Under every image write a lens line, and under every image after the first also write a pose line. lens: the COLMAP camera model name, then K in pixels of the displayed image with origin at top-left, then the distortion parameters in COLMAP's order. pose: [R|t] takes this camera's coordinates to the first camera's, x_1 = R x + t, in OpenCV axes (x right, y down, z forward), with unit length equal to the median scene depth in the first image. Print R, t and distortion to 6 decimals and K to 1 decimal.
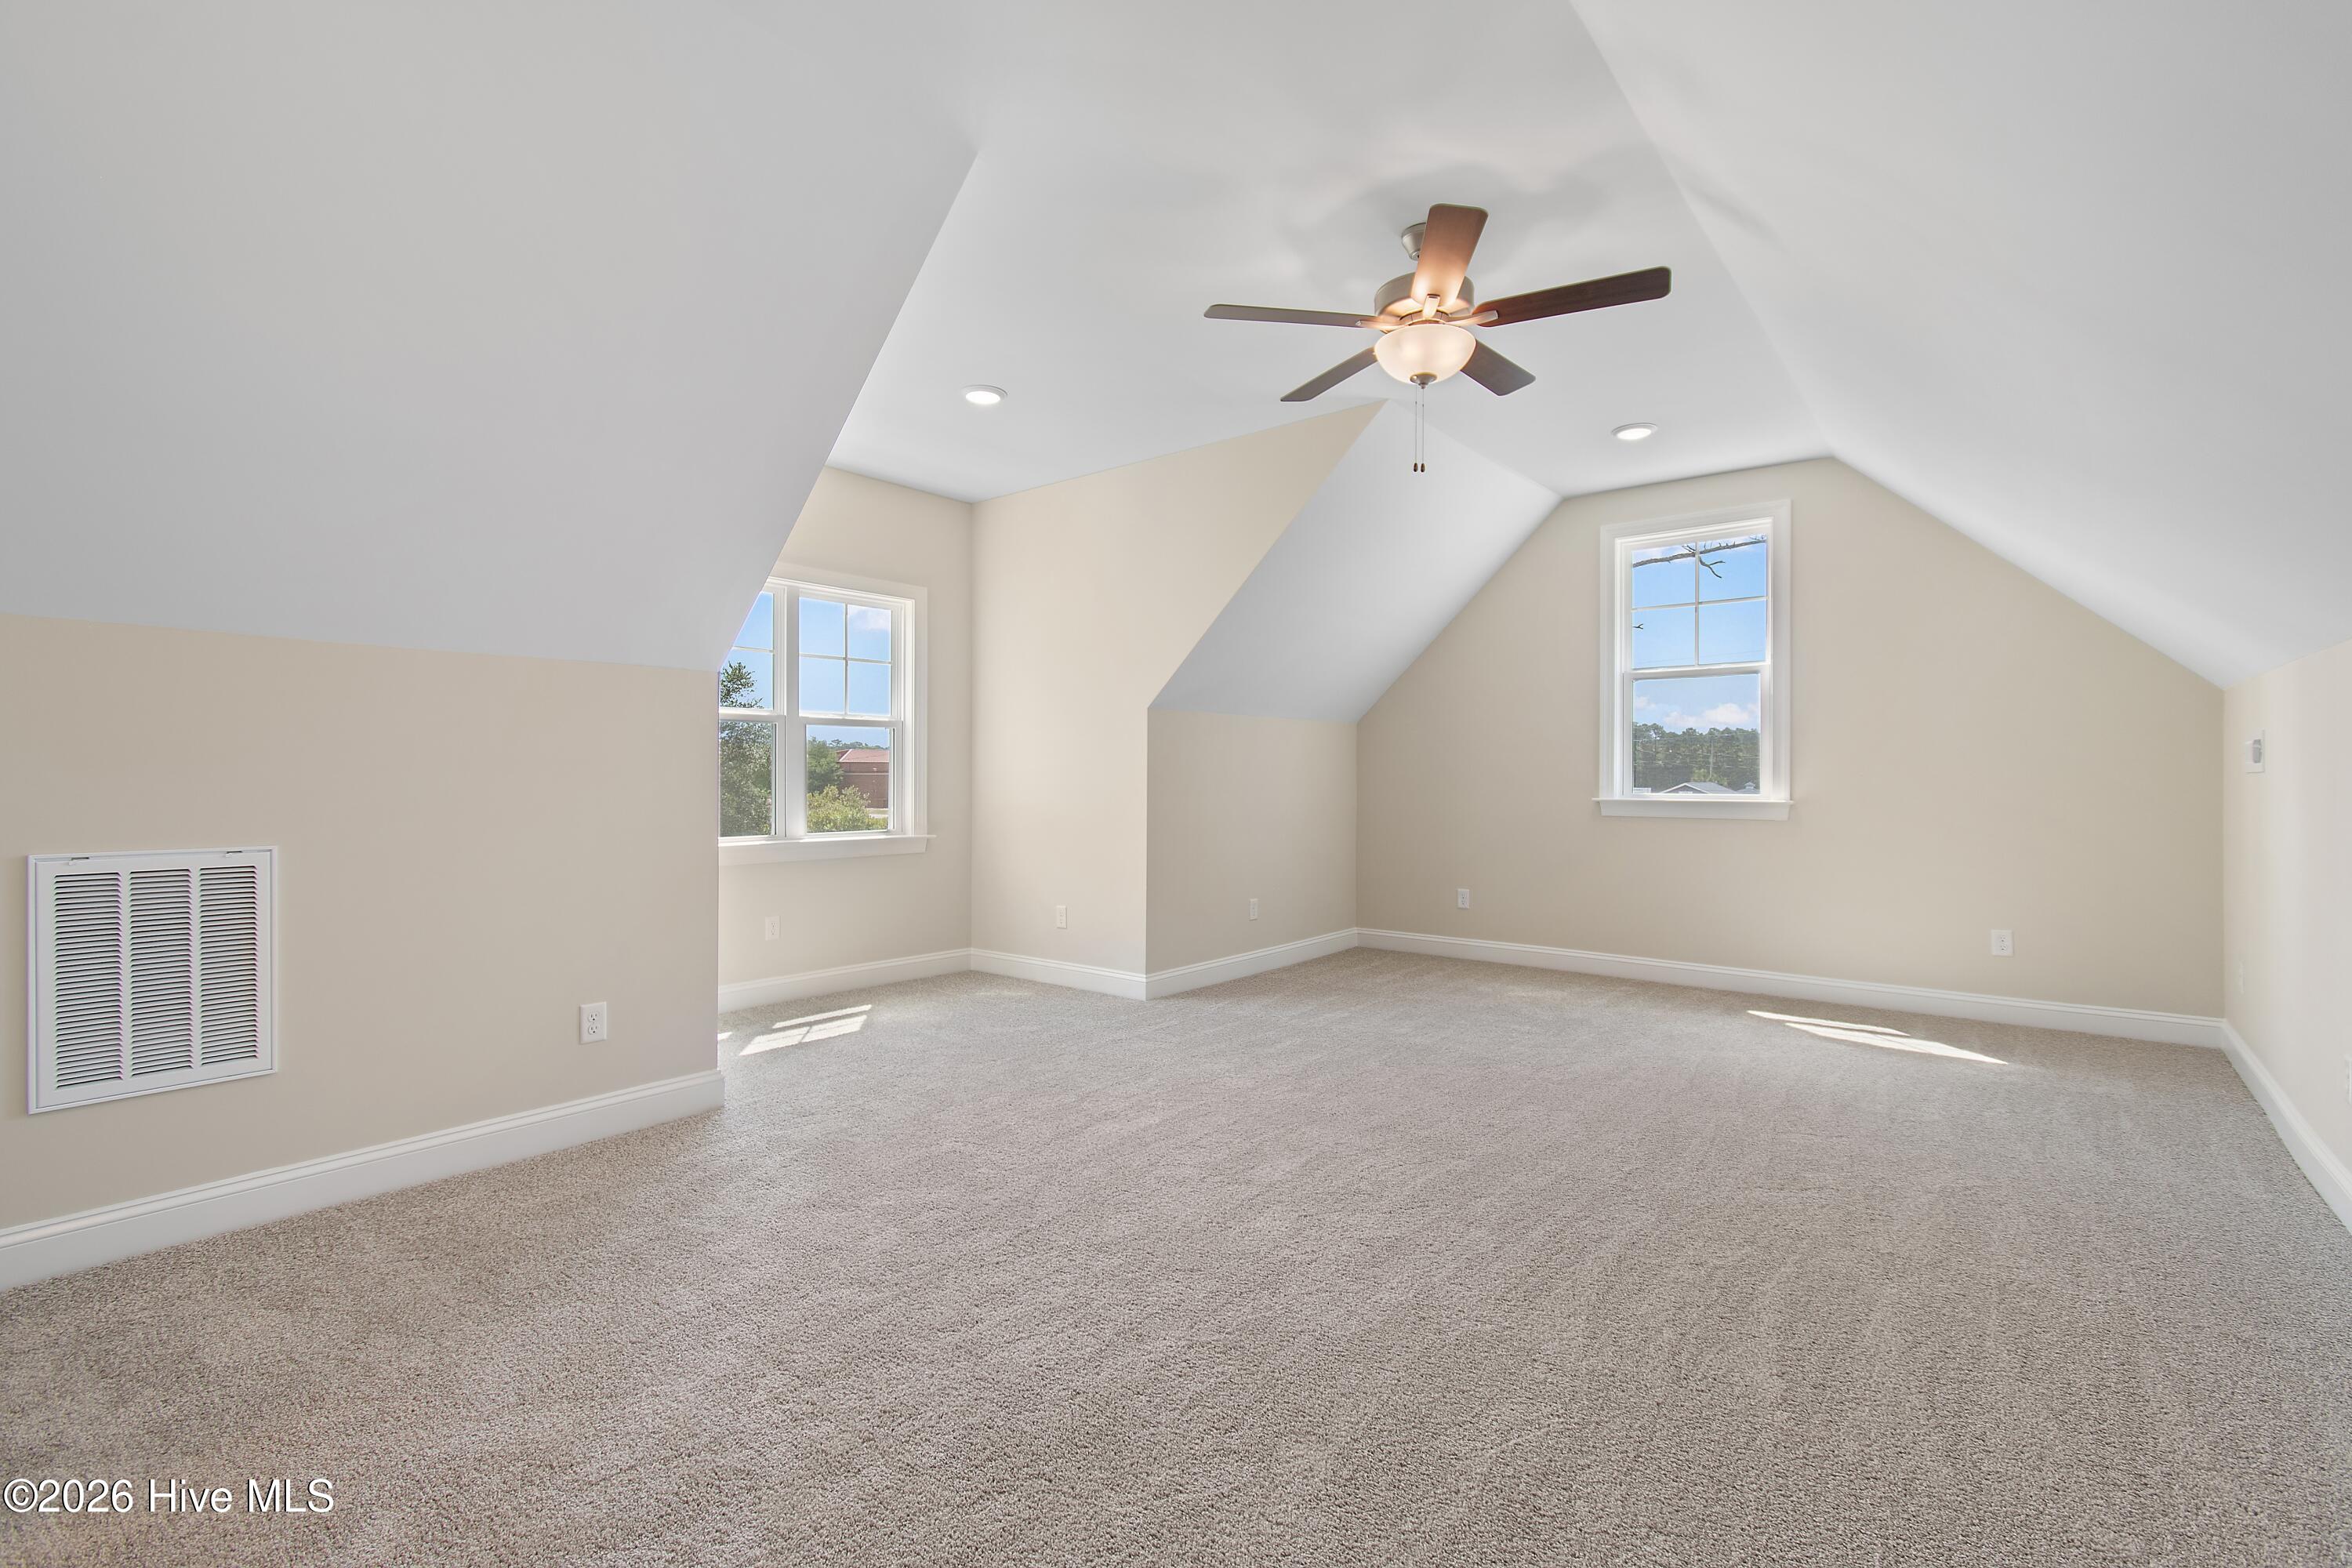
lens RADIAL K [[1046.7, 0, 1176.0], [0, 1046.7, 784.0], [0, 0, 1]] dist [0.000445, -0.000157]
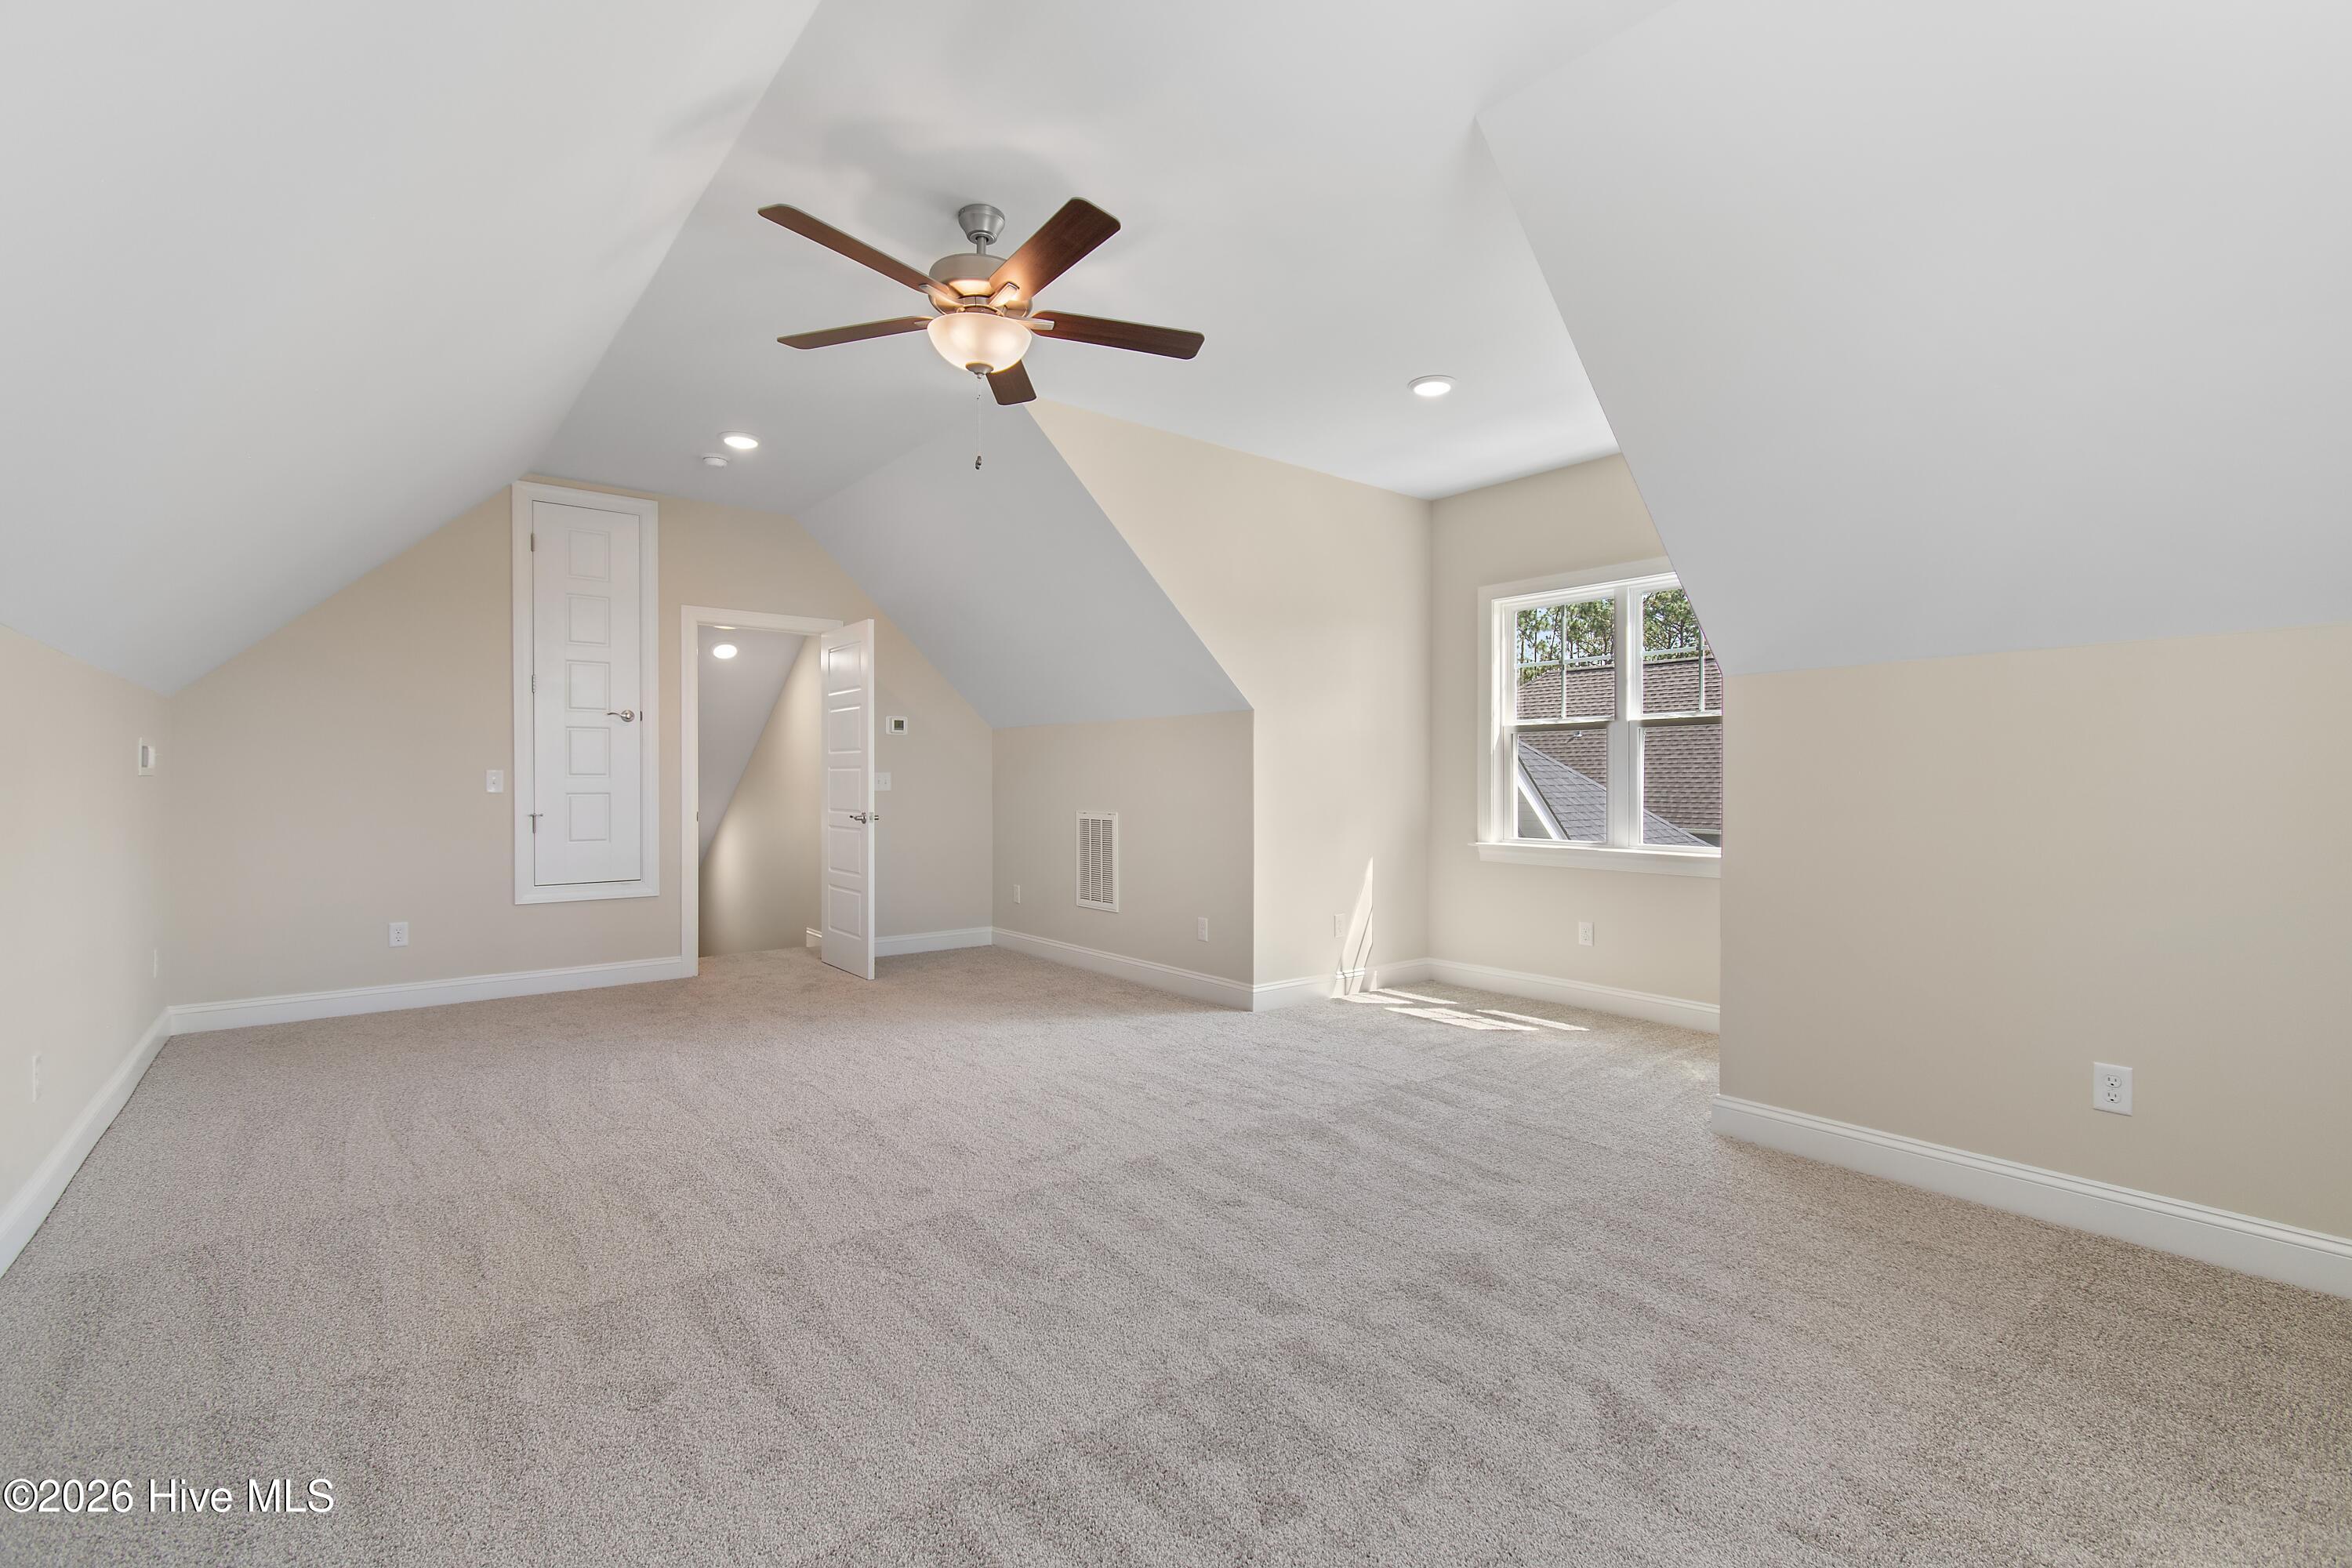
lens RADIAL K [[1046.7, 0, 1176.0], [0, 1046.7, 784.0], [0, 0, 1]] dist [0.000445, -0.000157]
pose [[-0.226872, -0.001226, -0.973924, 1.153407], [-0.008307, 0.999965, 0.000676, -0.006674], [0.973889, 0.008244, -0.226875, 1.419420]]
